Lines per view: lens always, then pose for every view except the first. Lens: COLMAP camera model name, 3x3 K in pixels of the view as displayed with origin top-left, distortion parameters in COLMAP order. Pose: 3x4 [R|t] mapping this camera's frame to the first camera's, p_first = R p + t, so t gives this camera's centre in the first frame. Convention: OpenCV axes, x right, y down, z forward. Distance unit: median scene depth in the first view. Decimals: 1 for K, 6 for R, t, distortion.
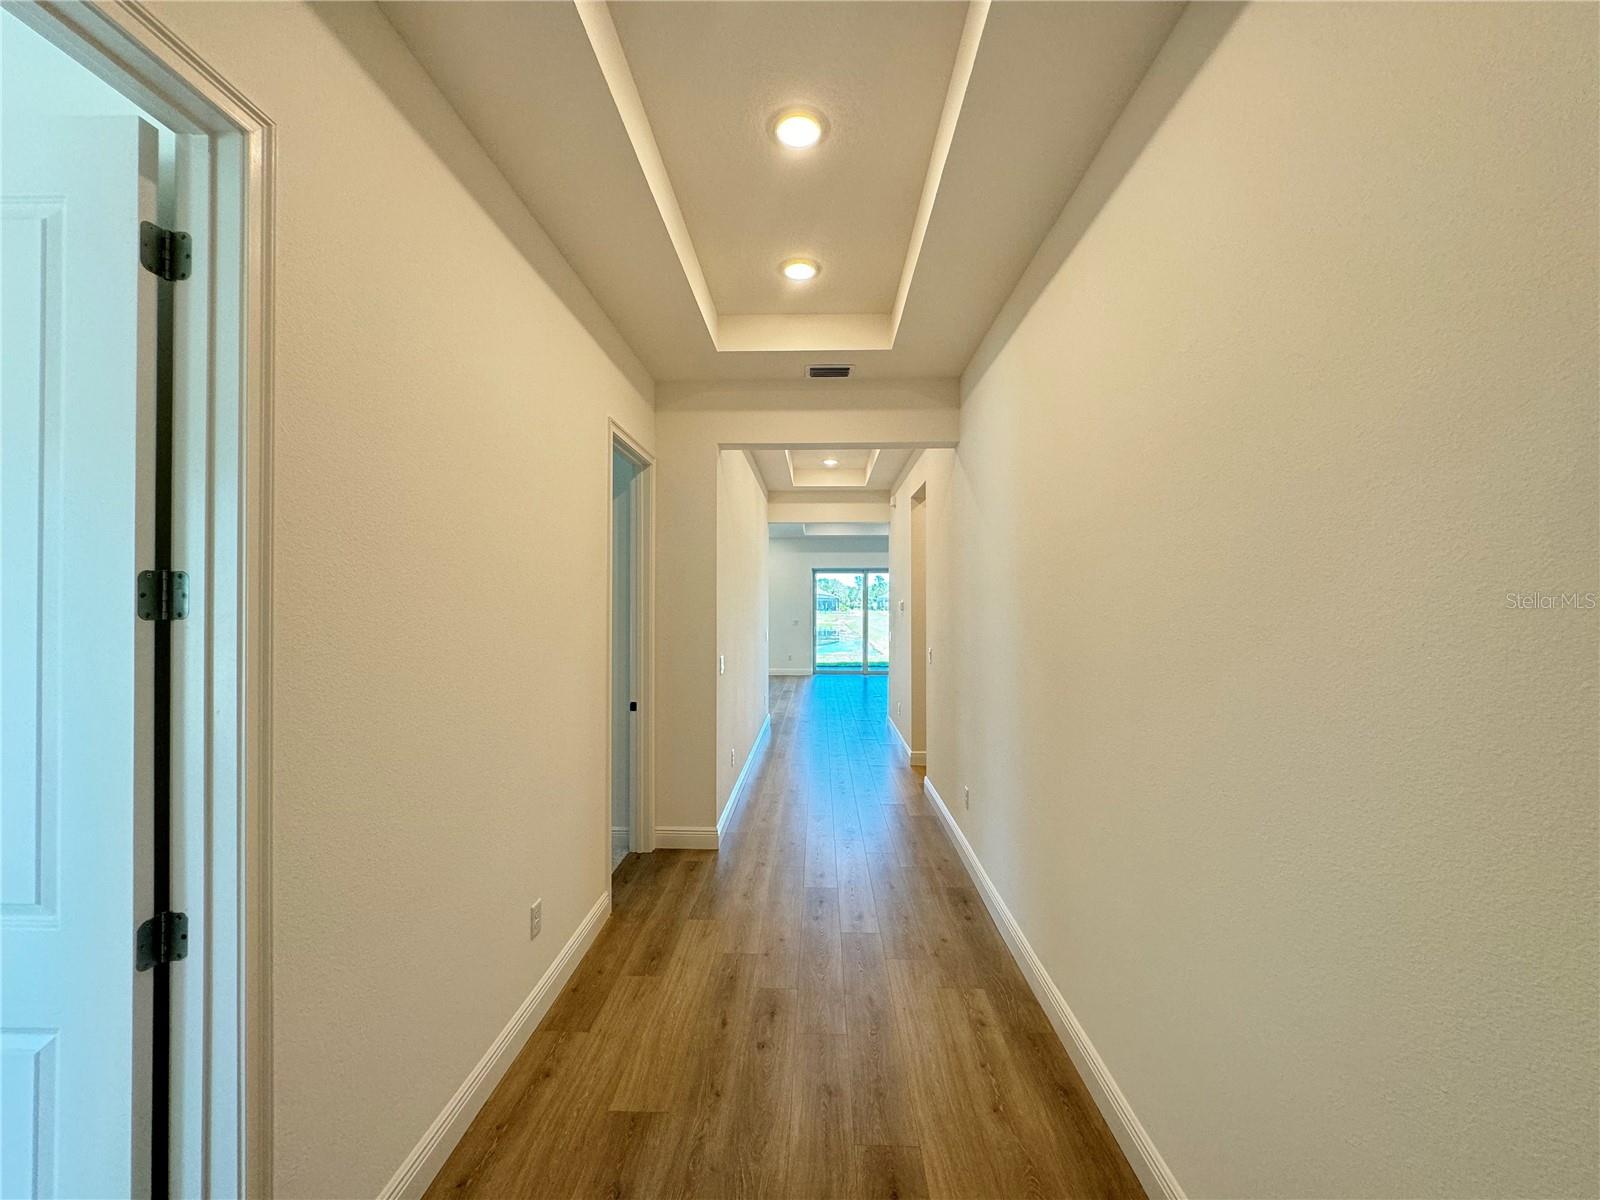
lens RADIAL K [[635.5, 0, 798.1], [0, 635.5, 591.8], [0, 0, 1]] dist [-0.002903, 0.000090]
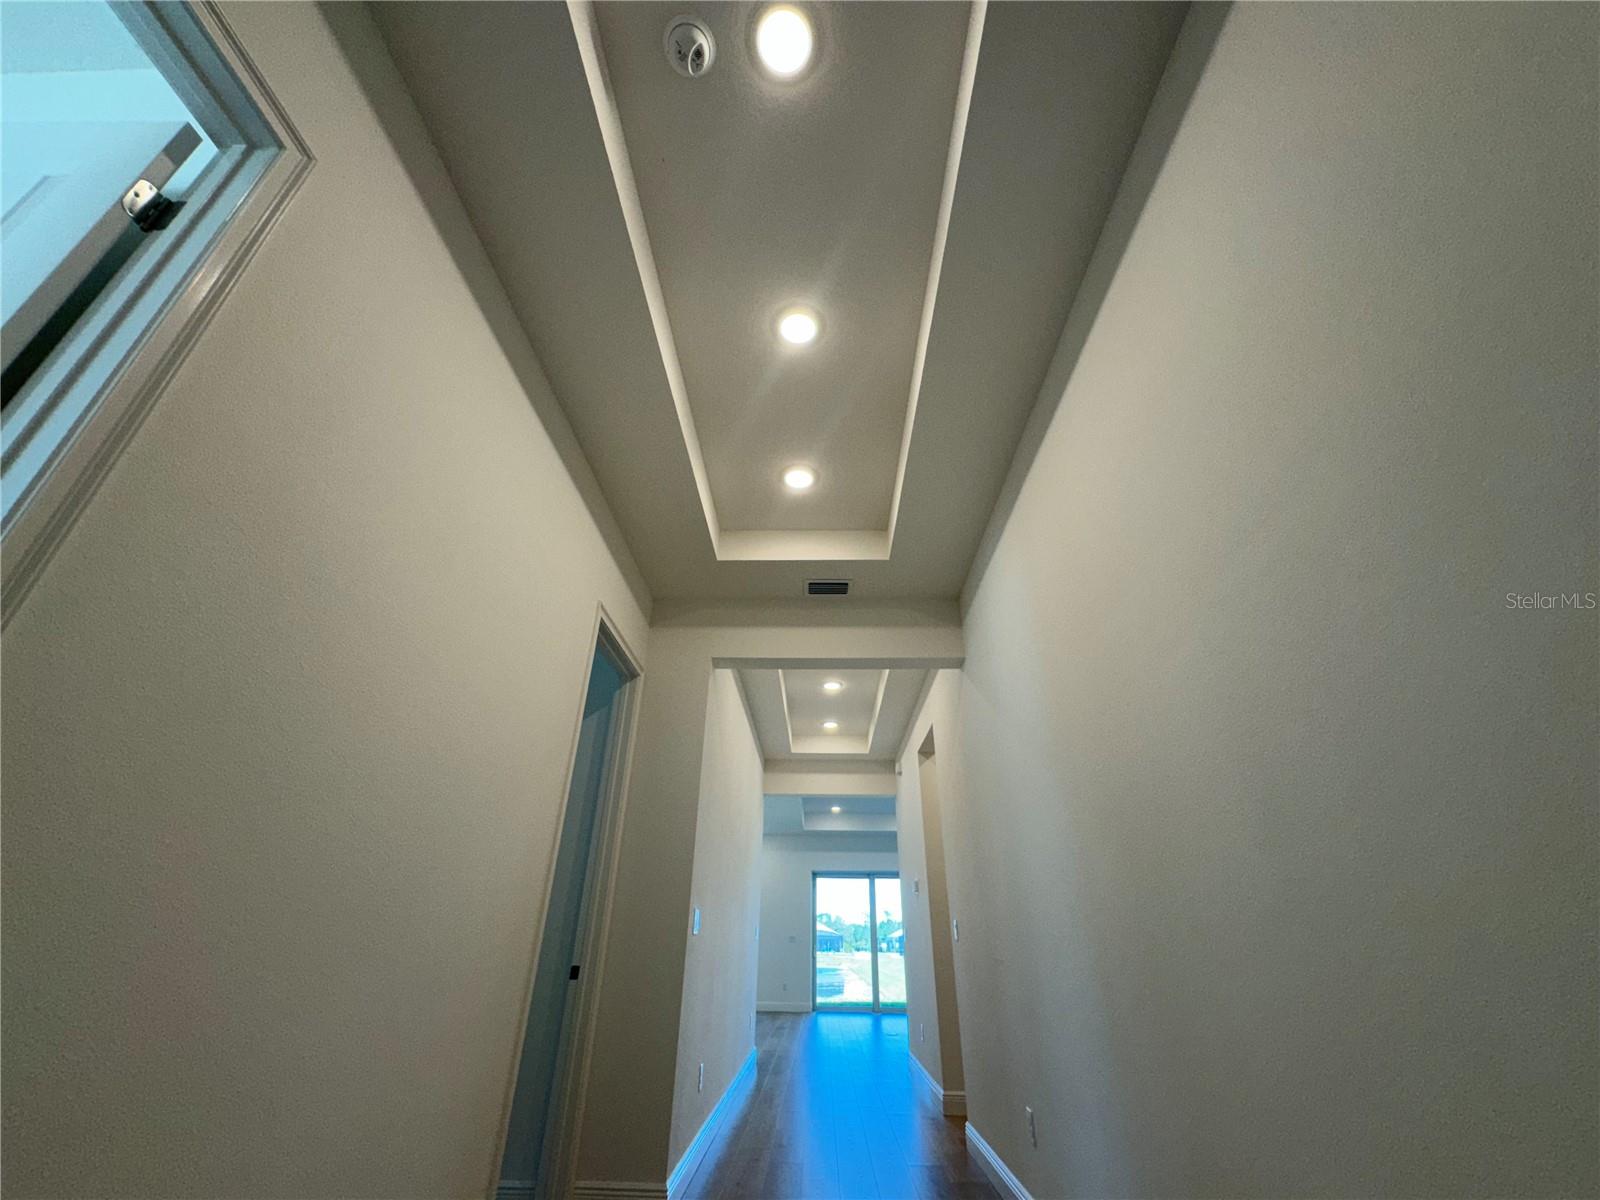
lens RADIAL K [[635.5, 0, 804.1], [0, 635.5, 604.7], [0, 0, 1]] dist [-0.002903, 0.000090]
pose [[0.999919, 0.011564, 0.005379, 0.004168], [-0.007728, 0.884842, -0.465828, 0.097400], [-0.010147, 0.465748, 0.884859, 0.083441]]
